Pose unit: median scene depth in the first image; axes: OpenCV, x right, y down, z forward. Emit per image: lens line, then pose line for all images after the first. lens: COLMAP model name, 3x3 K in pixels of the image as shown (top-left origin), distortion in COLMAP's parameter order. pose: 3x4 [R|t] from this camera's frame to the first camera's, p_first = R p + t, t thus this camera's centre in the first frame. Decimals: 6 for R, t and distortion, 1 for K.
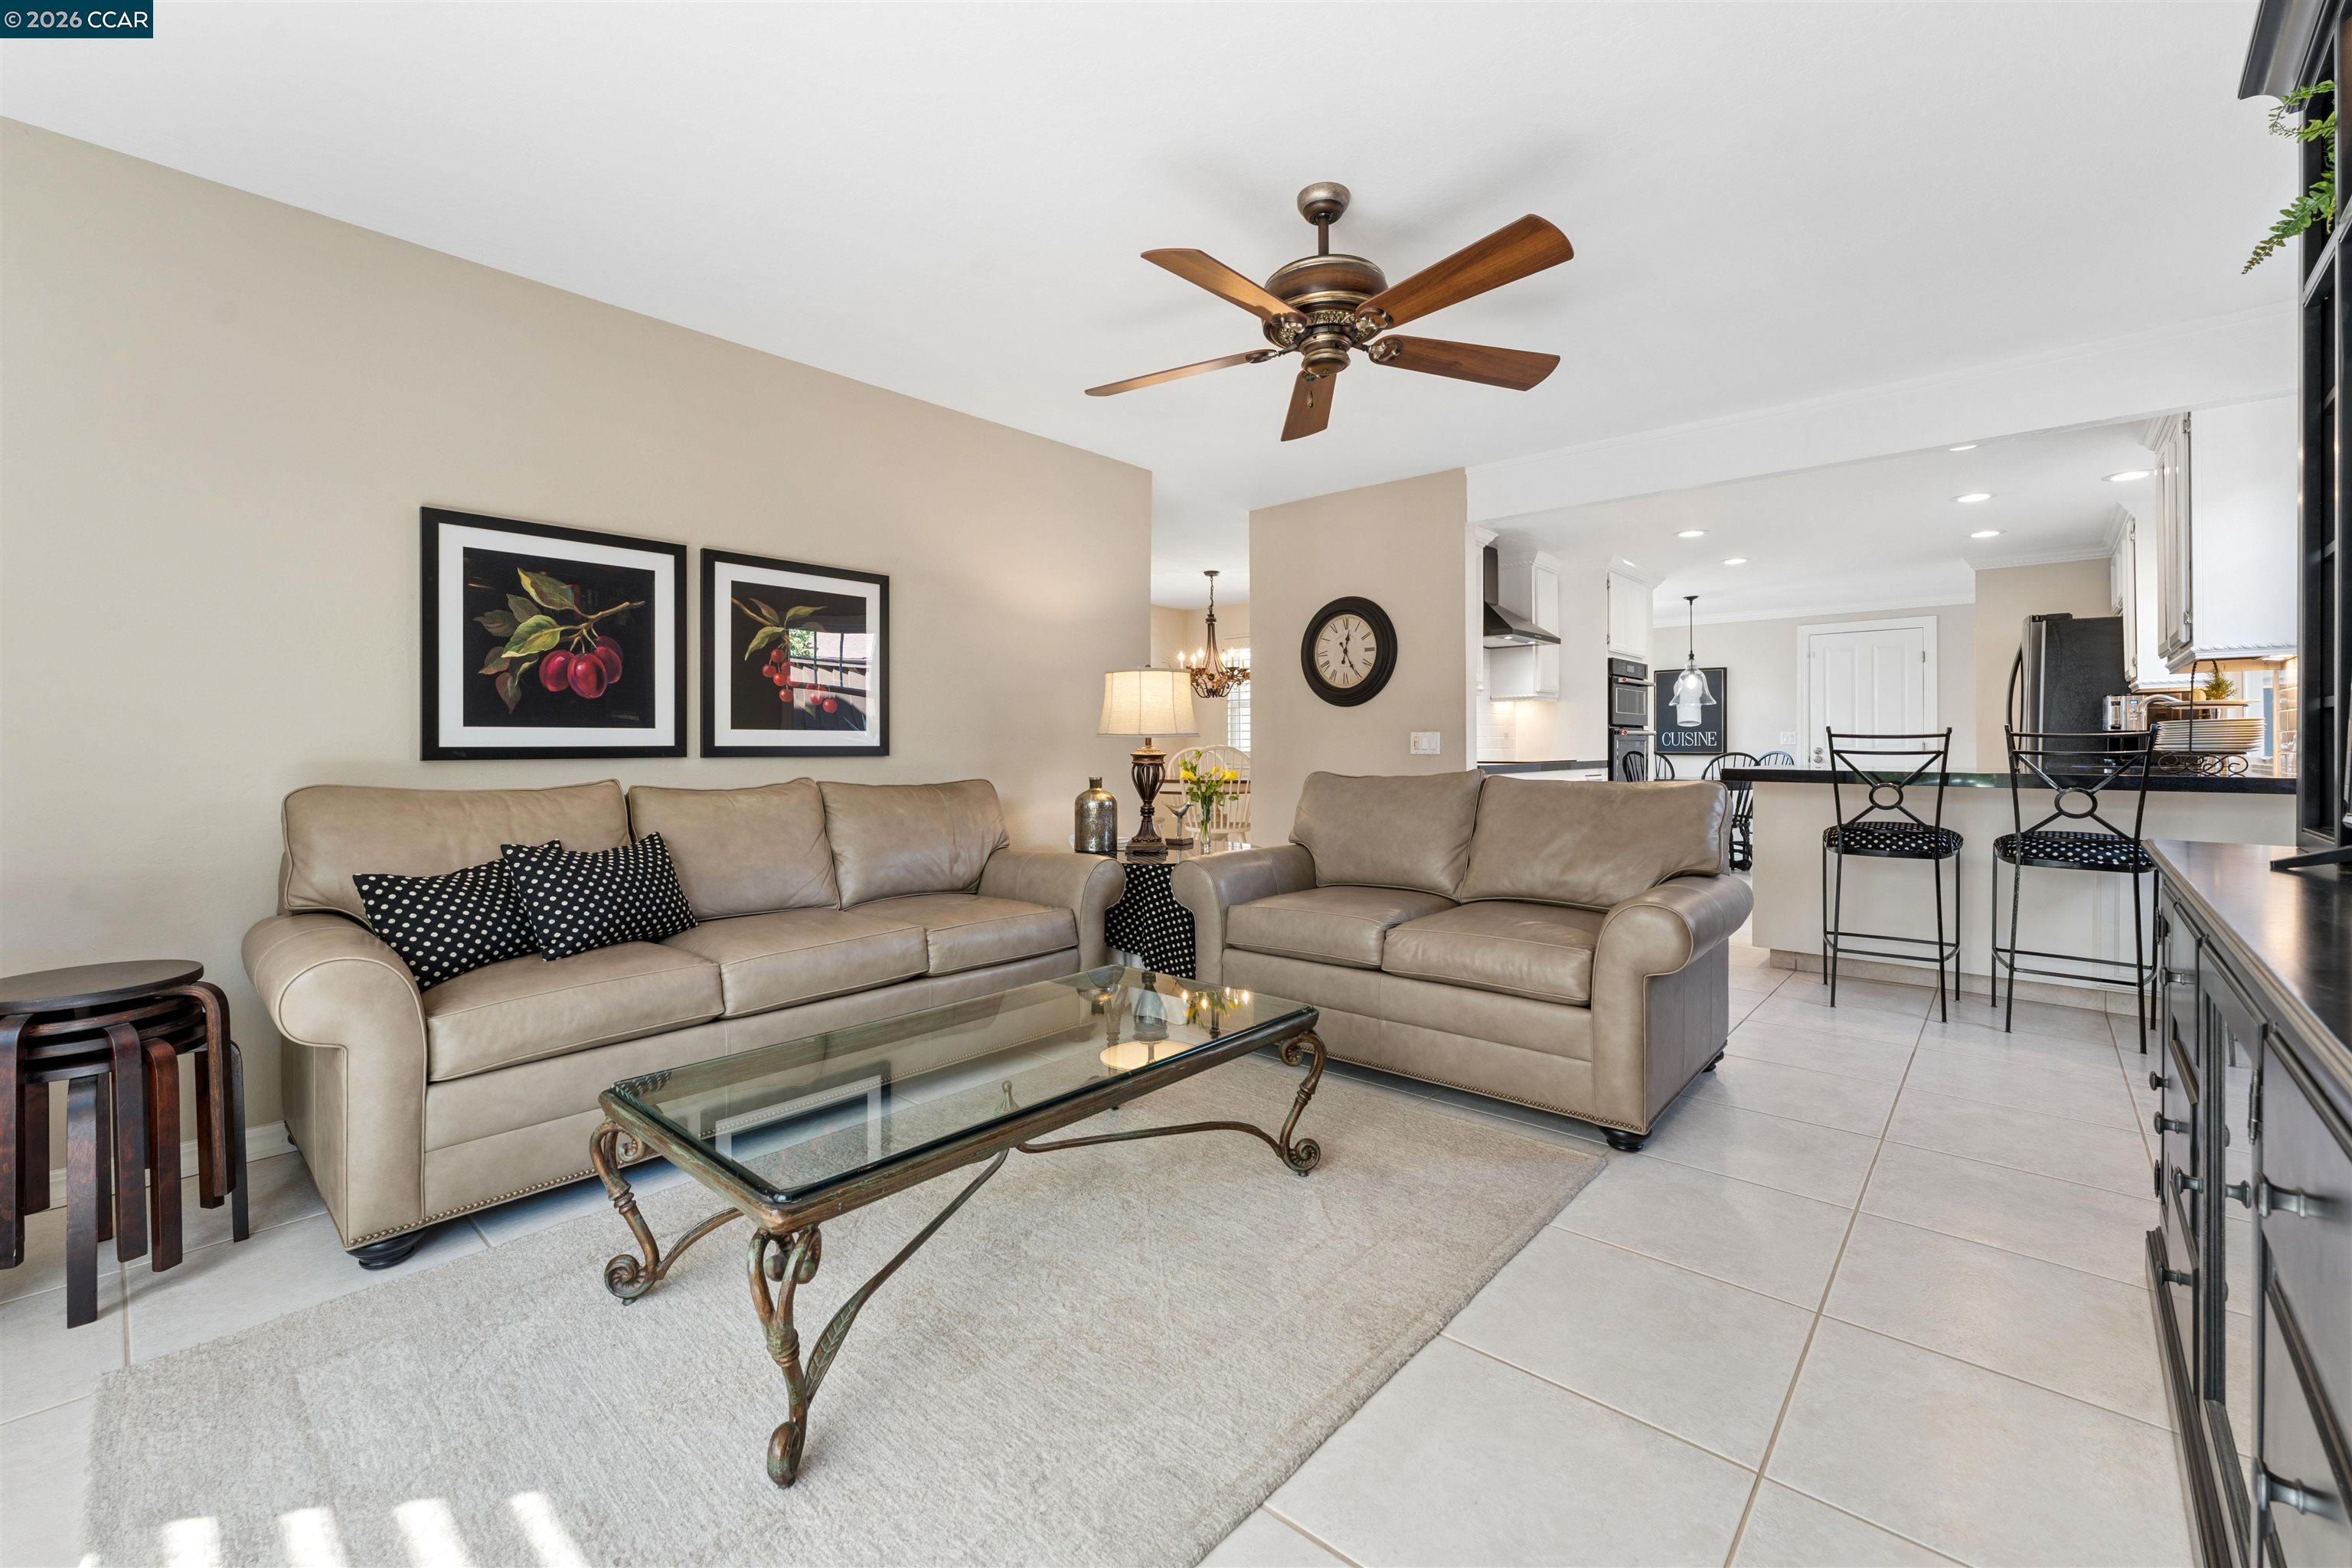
lens RADIAL K [[964.8, 0, 1180.3], [0, 964.8, 740.8], [0, 0, 1]] dist [-0.001000, -0.000056]
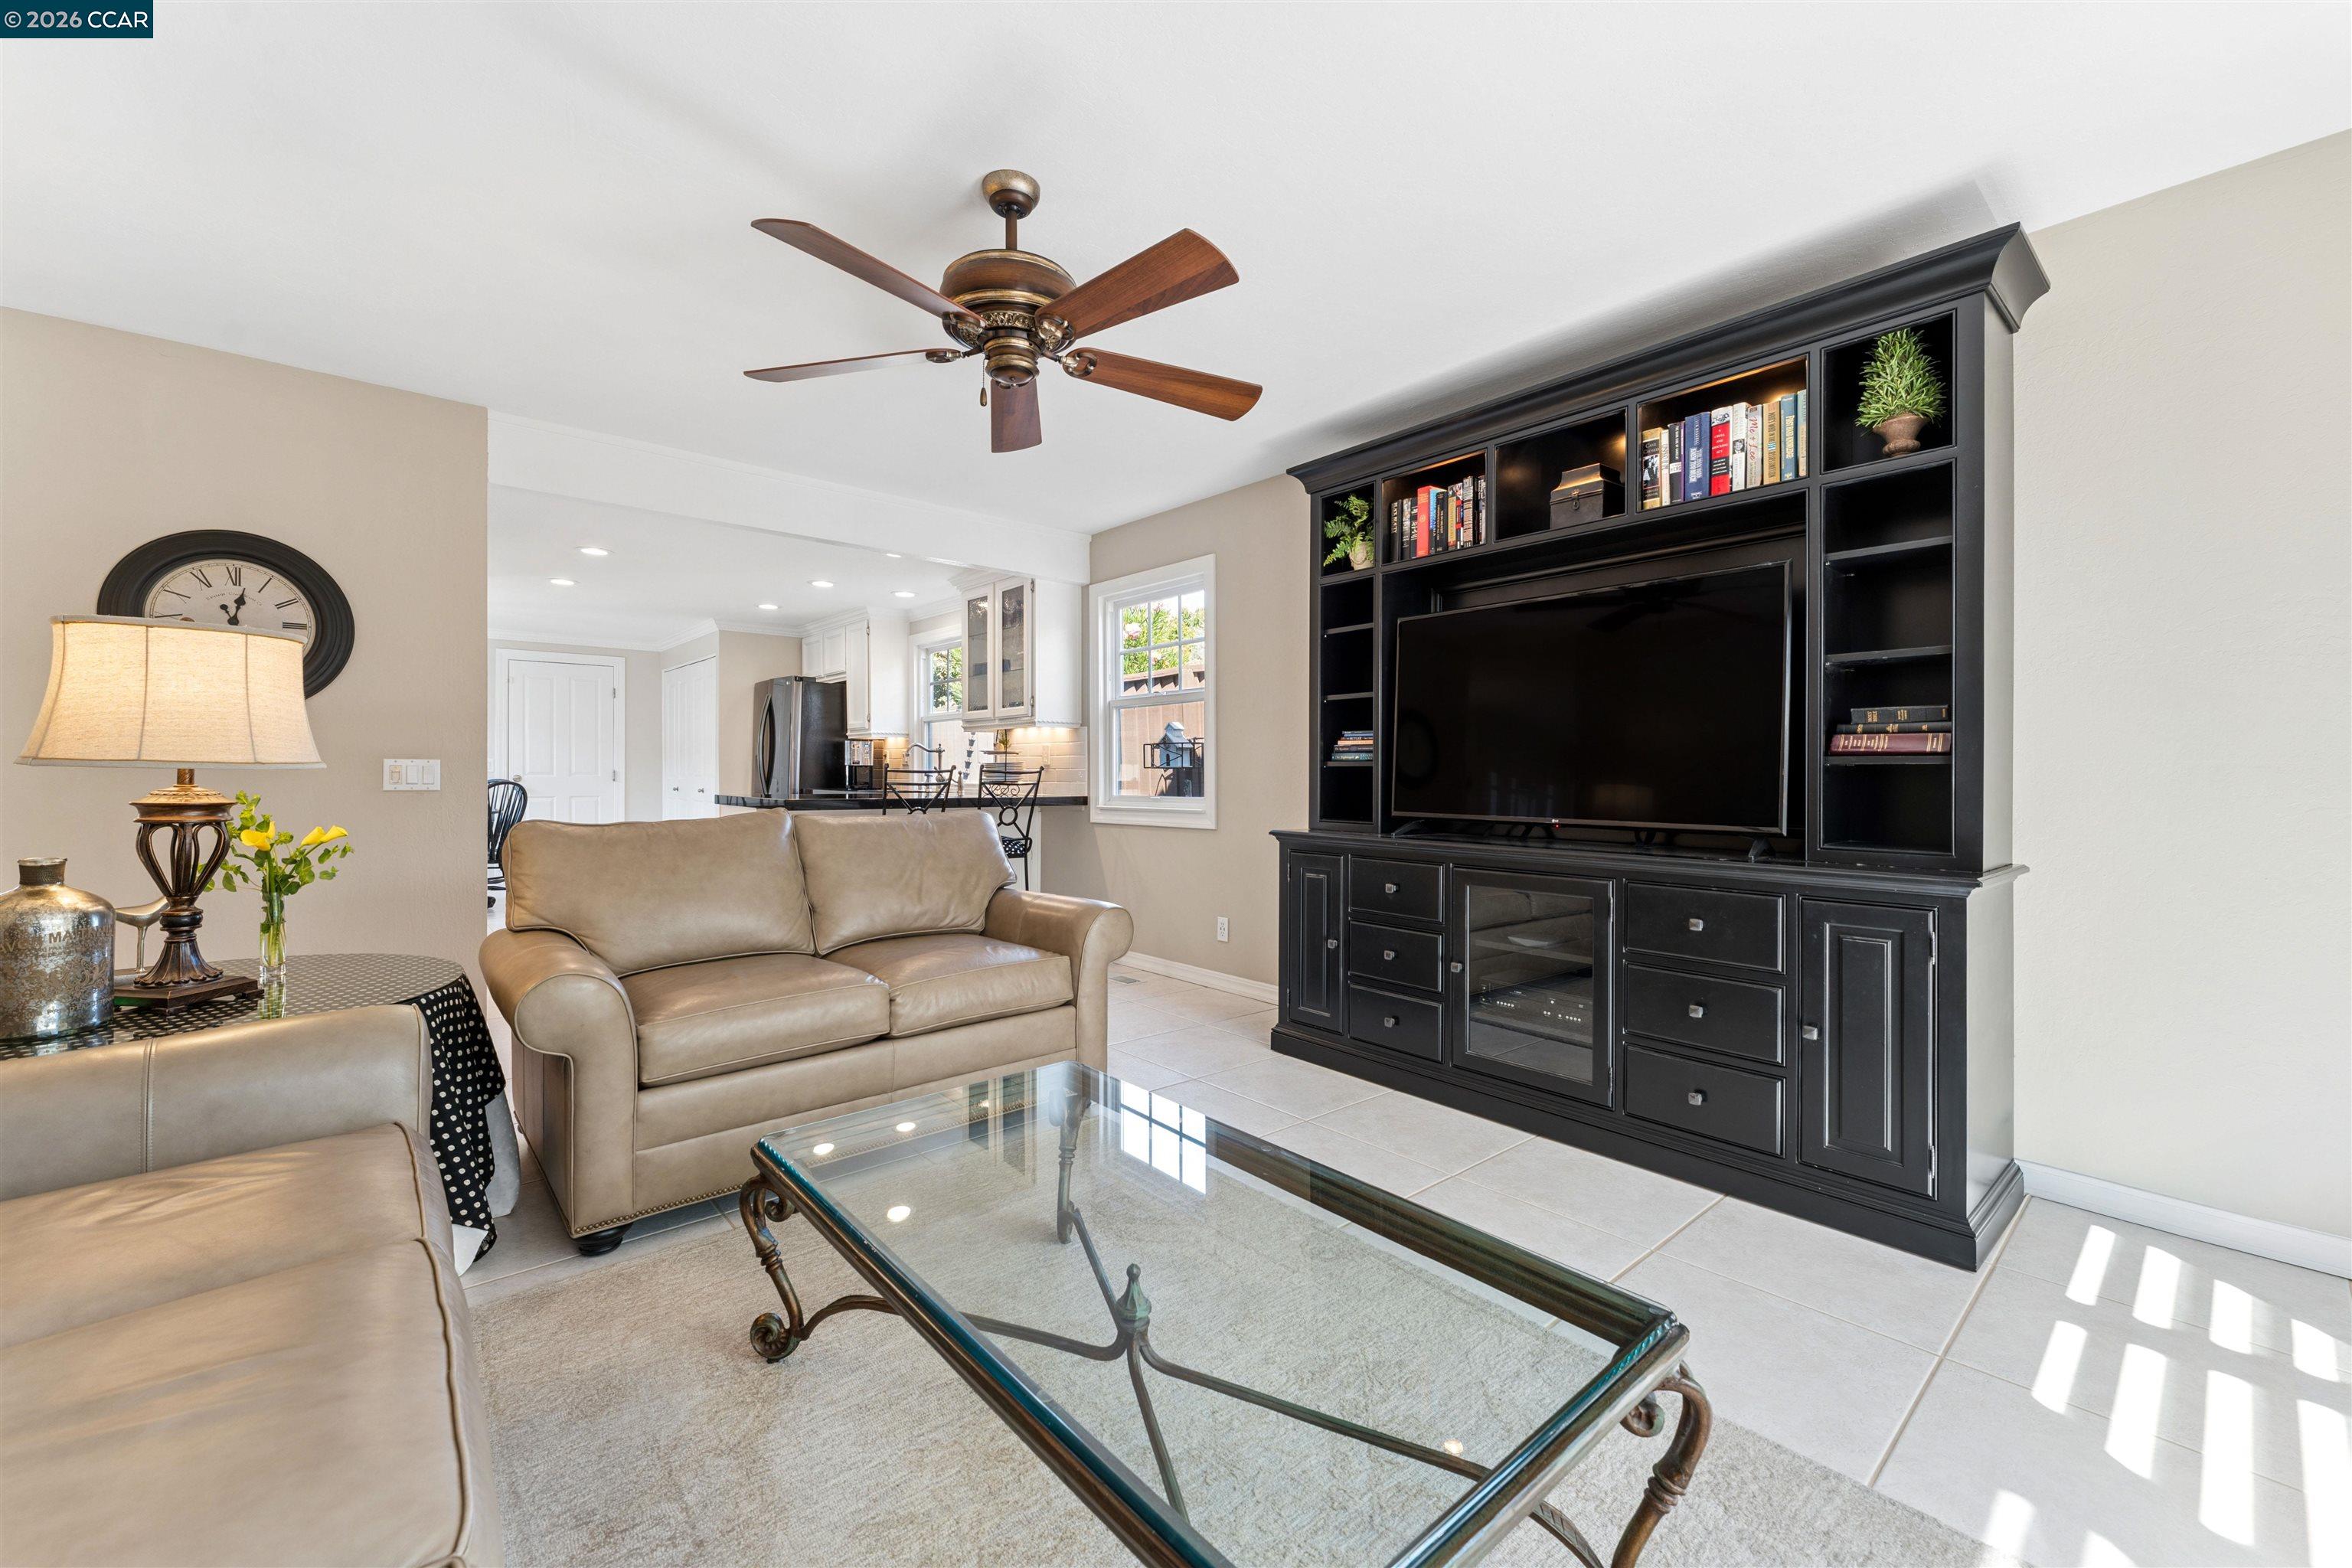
lens RADIAL K [[950.9, 0, 1182.6], [0, 950.9, 769.4], [0, 0, 1]] dist [0.000030, 0.000007]
pose [[0.129122, 0.003539, 0.991622, -0.535451], [-0.010117, 0.999946, -0.002251, -0.008008], [-0.991577, -0.009742, 0.129151, 0.532141]]
